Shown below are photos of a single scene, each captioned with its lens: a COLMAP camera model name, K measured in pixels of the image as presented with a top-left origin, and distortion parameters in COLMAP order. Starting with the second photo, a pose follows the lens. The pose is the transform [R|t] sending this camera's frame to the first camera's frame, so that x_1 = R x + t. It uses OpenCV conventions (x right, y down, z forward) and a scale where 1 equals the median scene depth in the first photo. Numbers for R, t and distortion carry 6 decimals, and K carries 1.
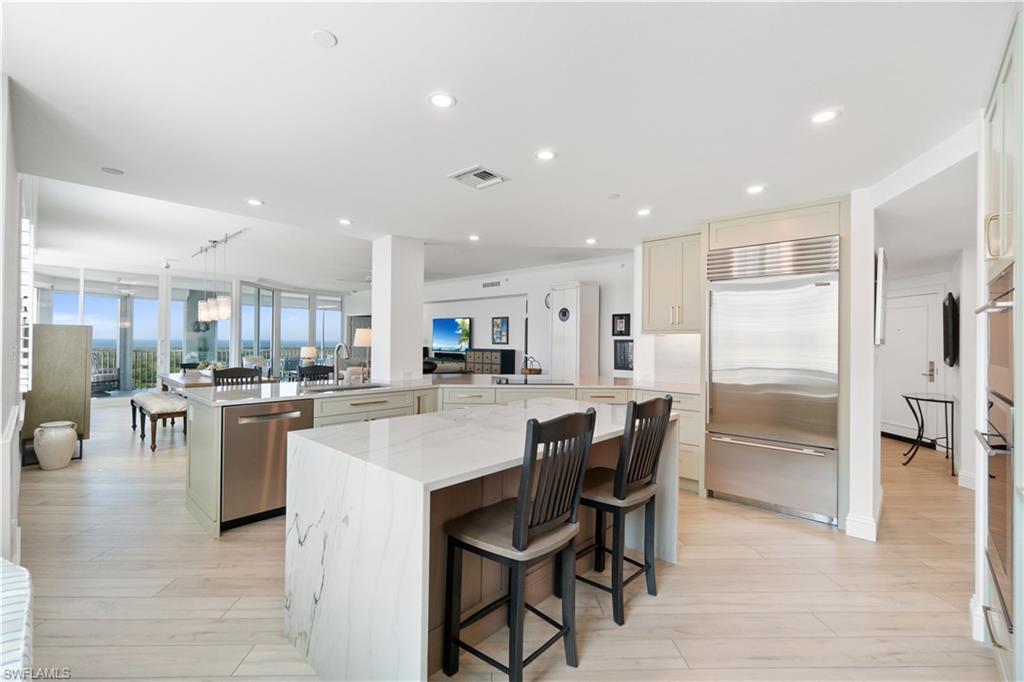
lens RADIAL K [[445.9, 0, 509.5], [0, 445.9, 340.1], [0, 0, 1]] dist [-0.008292, 0.003085]
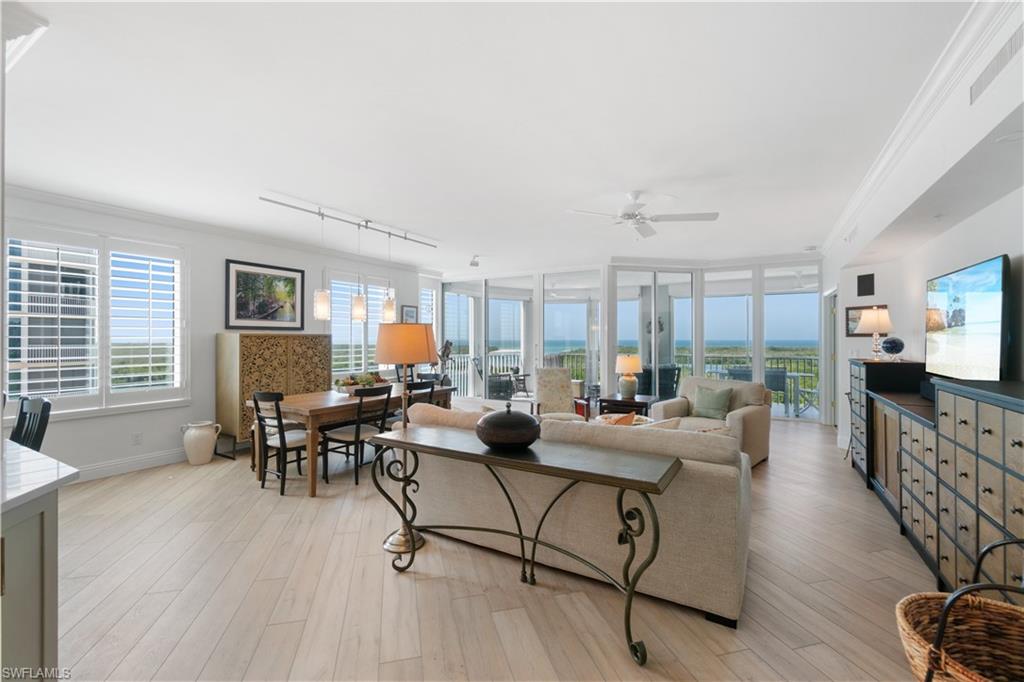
lens RADIAL K [[445.9, 0, 517.7], [0, 445.9, 338.1], [0, 0, 1]] dist [-0.008292, 0.003085]
pose [[0.218678, -0.011230, -0.975732, 0.143929], [0.006590, 0.999928, -0.010032, -0.004726], [0.975775, -0.004237, 0.218736, 0.969668]]
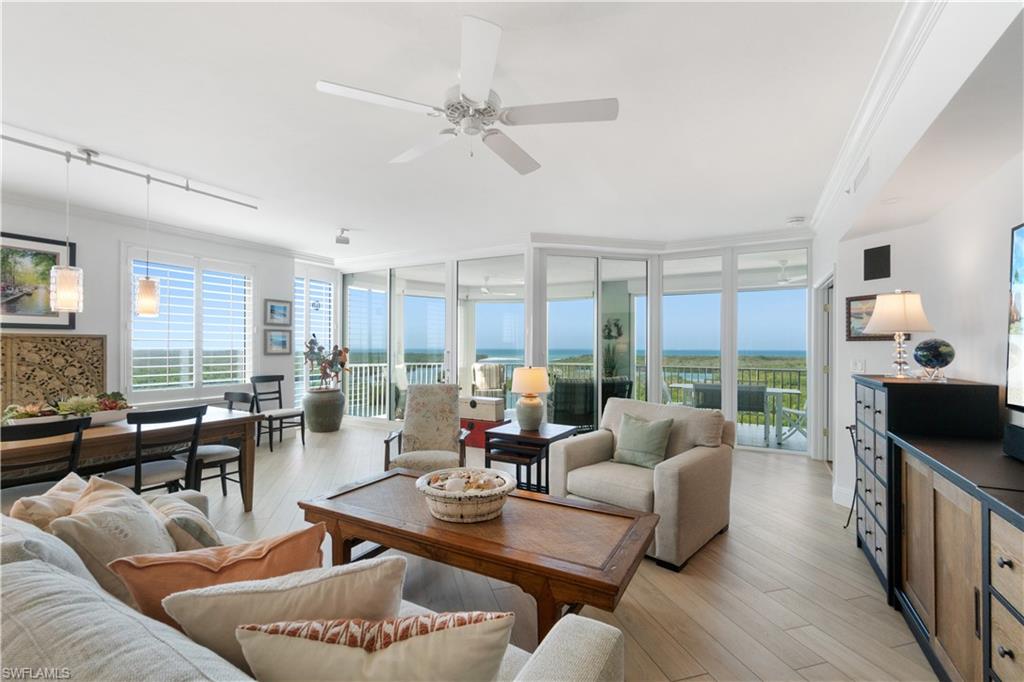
lens RADIAL K [[445.9, 0, 517.2], [0, 445.9, 347.2], [0, 0, 1]] dist [-0.008292, 0.003085]
pose [[0.234836, -0.007958, -0.972002, -0.071495], [0.002897, 0.999968, -0.007487, -0.000693], [0.972031, -0.001058, 0.234851, 1.200350]]
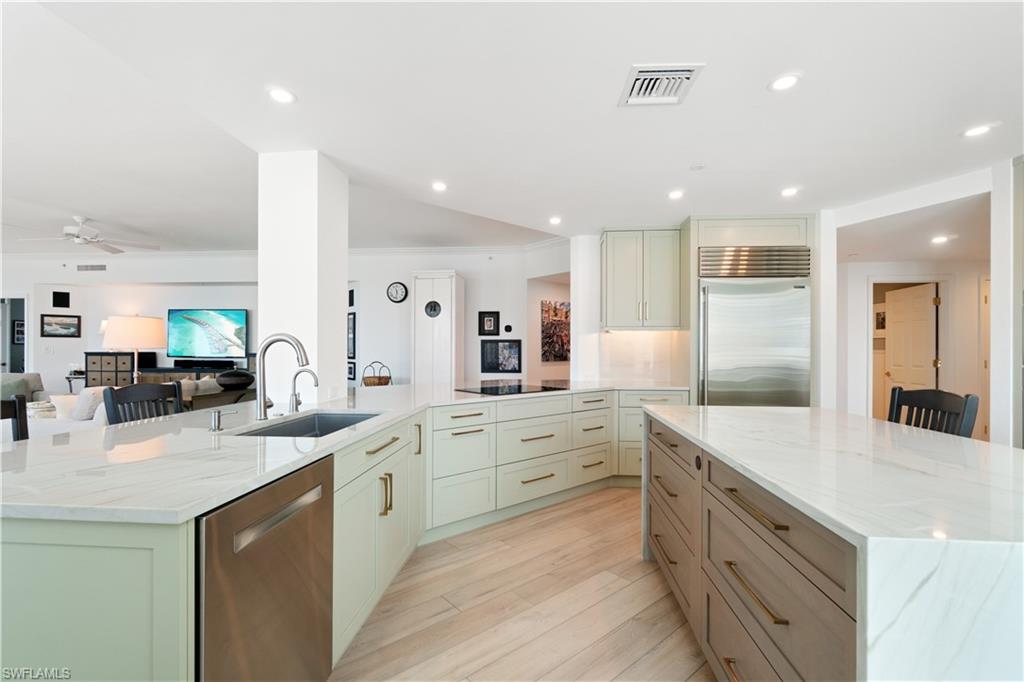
lens RADIAL K [[445.9, 0, 511.6], [0, 445.9, 347.7], [0, 0, 1]] dist [-0.008292, 0.003085]
pose [[0.785811, -0.004108, 0.618454, -0.277026], [0.002255, 0.999990, 0.003778, 0.011985], [-0.618463, -0.001574, 0.785812, 0.256576]]
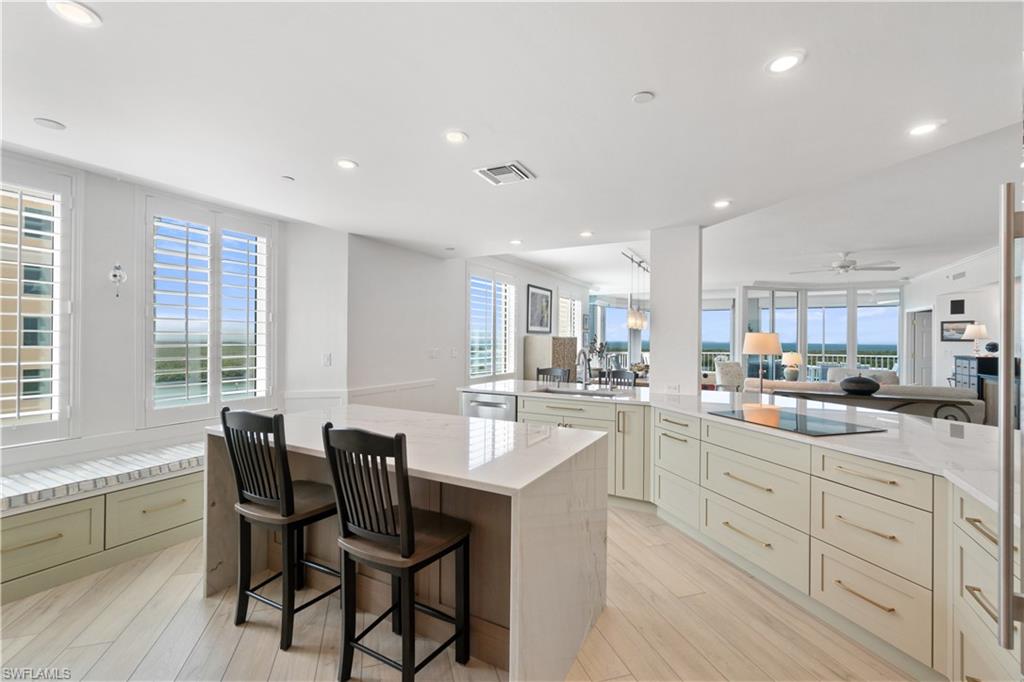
lens RADIAL K [[445.9, 0, 508.1], [0, 445.9, 341.3], [0, 0, 1]] dist [-0.008292, 0.003085]
pose [[0.247217, -0.002666, -0.968956, 0.347009], [-0.001024, 0.999995, -0.003013, -0.006362], [0.968960, 0.001737, 0.247213, 0.328301]]
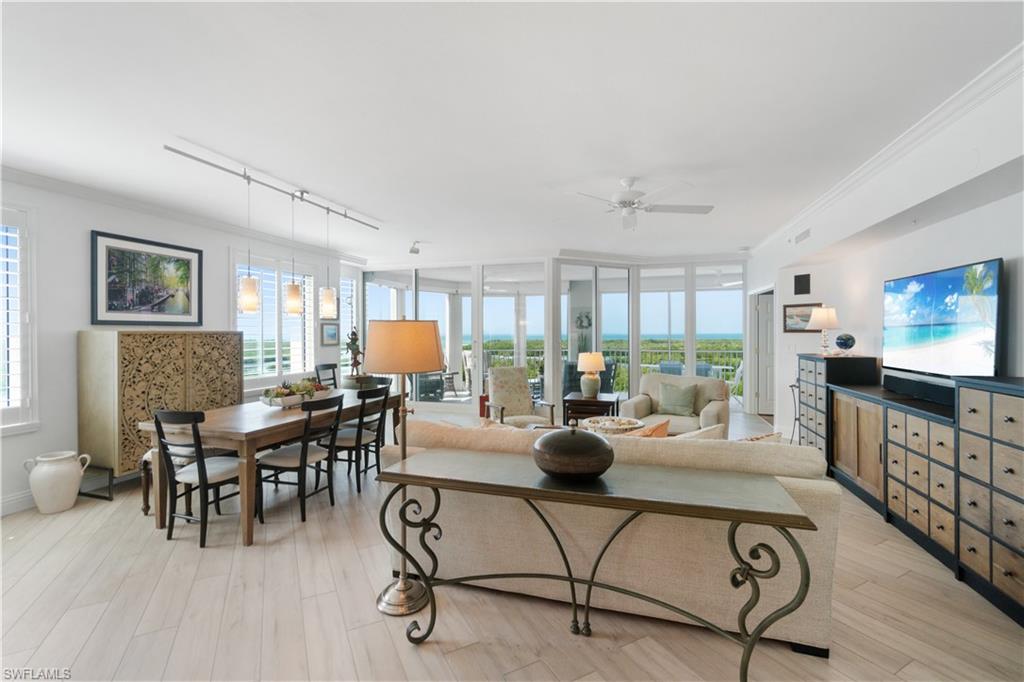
lens RADIAL K [[445.9, 0, 518.4], [0, 445.9, 337.5], [0, 0, 1]] dist [-0.008292, 0.003085]
pose [[0.441473, -0.000580, -0.897274, 0.038516], [0.011328, 0.999924, 0.004927, -0.011563], [0.897203, -0.012340, 0.441446, 0.886129]]
